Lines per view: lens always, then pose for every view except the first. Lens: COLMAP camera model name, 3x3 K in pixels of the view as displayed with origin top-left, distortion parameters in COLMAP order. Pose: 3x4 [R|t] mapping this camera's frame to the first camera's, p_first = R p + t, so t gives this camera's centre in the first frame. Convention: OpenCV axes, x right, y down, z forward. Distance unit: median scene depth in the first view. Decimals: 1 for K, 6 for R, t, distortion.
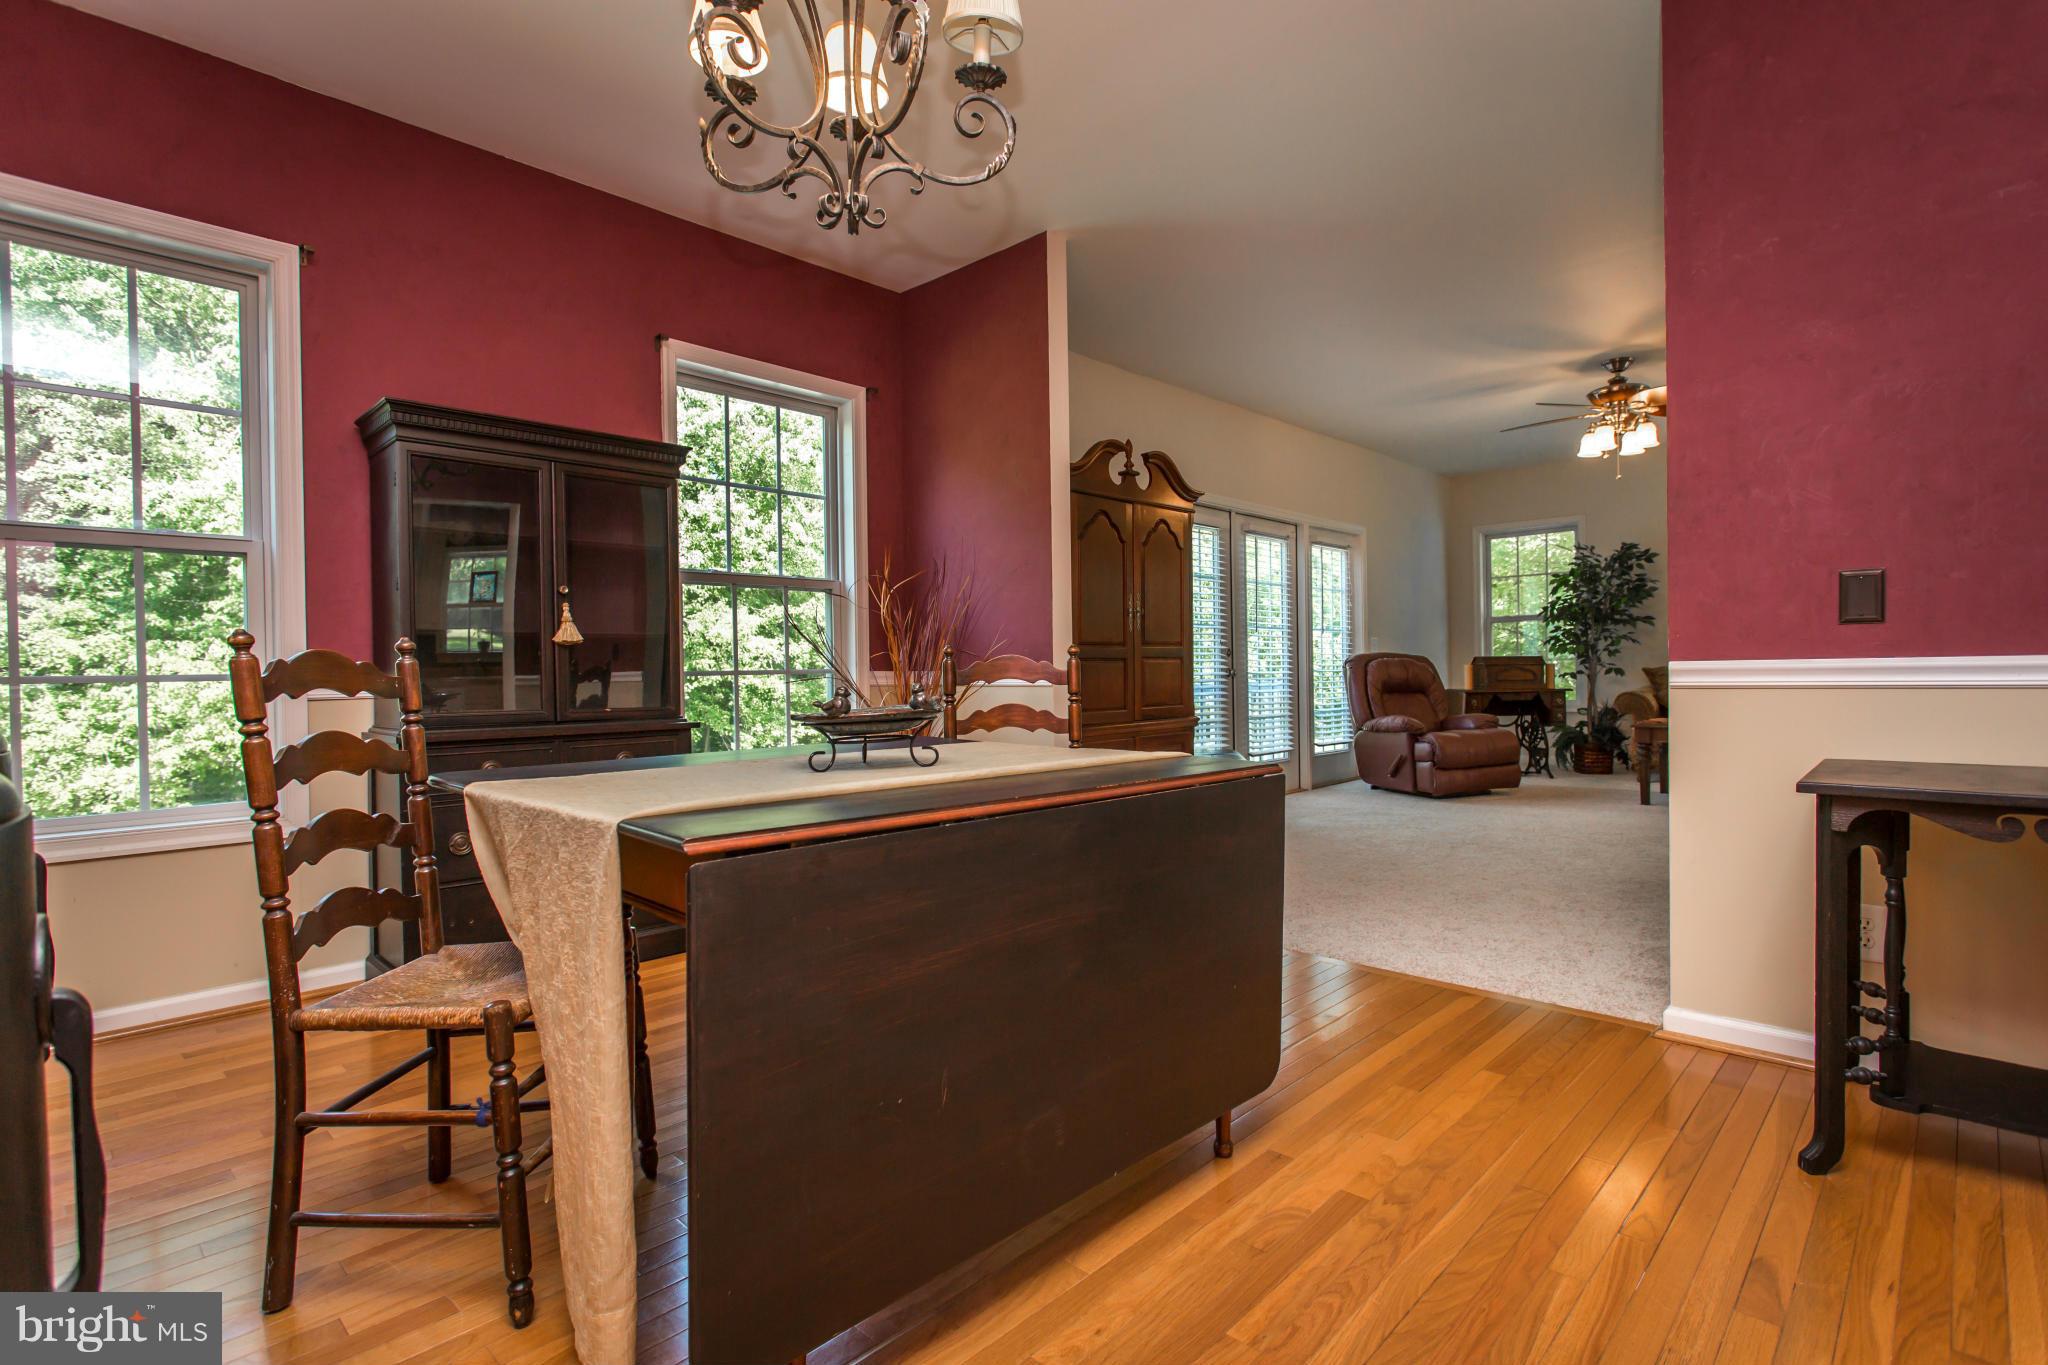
lens RADIAL K [[966.0, 0, 1012.2], [0, 966.0, 680.1], [0, 0, 1]] dist [0.004205, -0.006250]
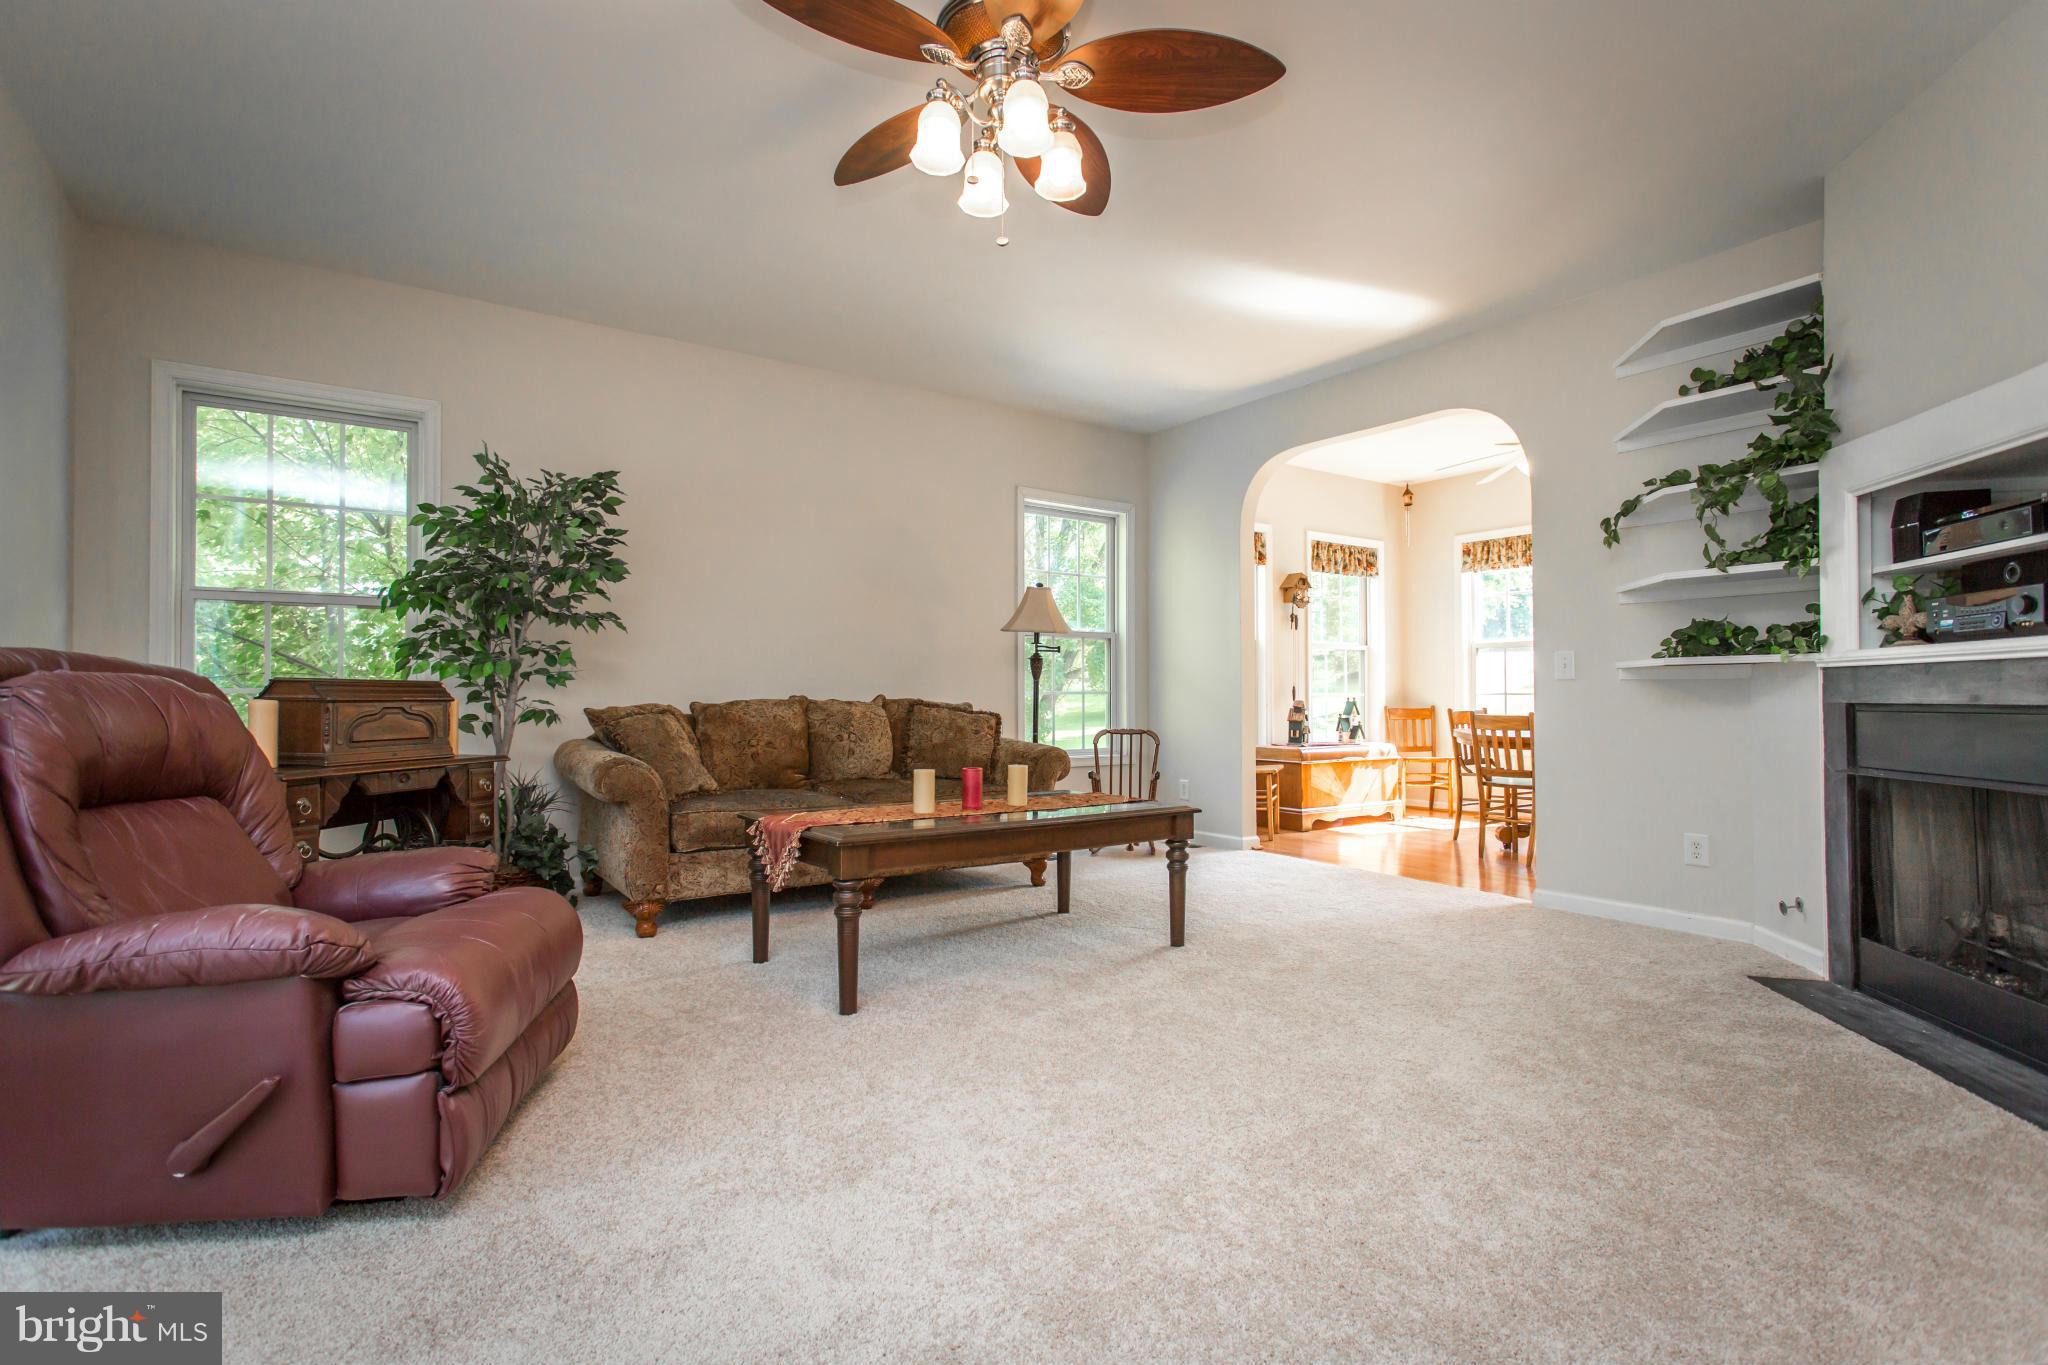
lens RADIAL K [[966.0, 0, 1040.0], [0, 966.0, 690.6], [0, 0, 1]] dist [0.004205, -0.006250]
pose [[0.178822, 0.023460, 0.983602, 0.171559], [0.004588, 0.999685, -0.024677, -0.008843], [-0.983871, 0.008925, 0.178658, 0.660145]]
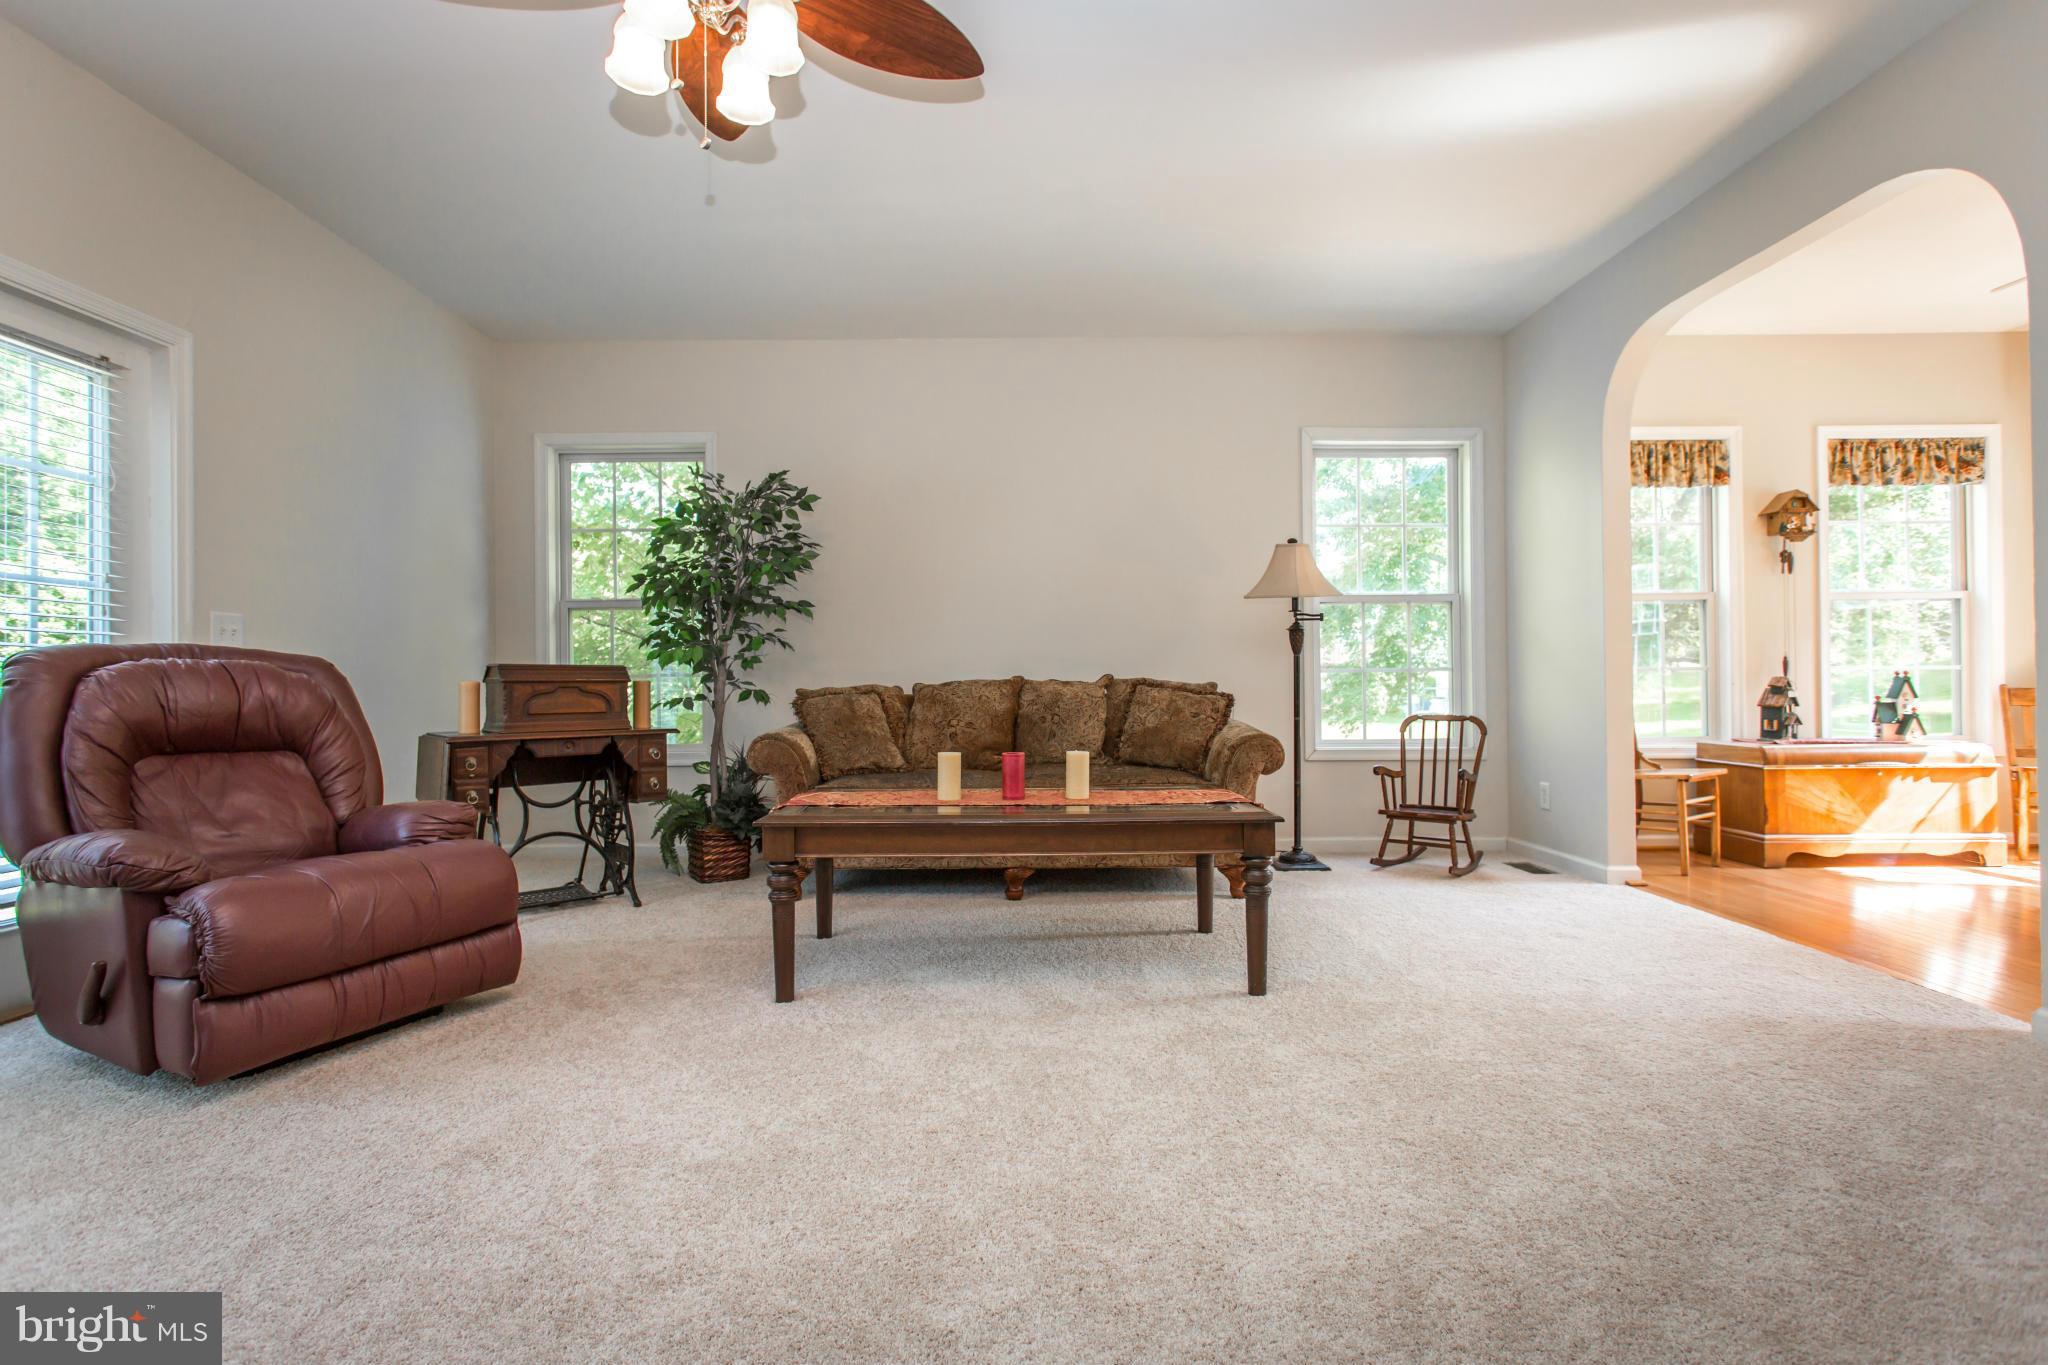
lens RADIAL K [[966.0, 0, 1034.1], [0, 966.0, 682.6], [0, 0, 1]] dist [0.004205, -0.006250]
pose [[0.701534, 0.013722, 0.712504, 0.333988], [0.001721, 0.999779, -0.020950, -0.004608], [-0.712634, 0.015923, 0.701355, 0.483226]]
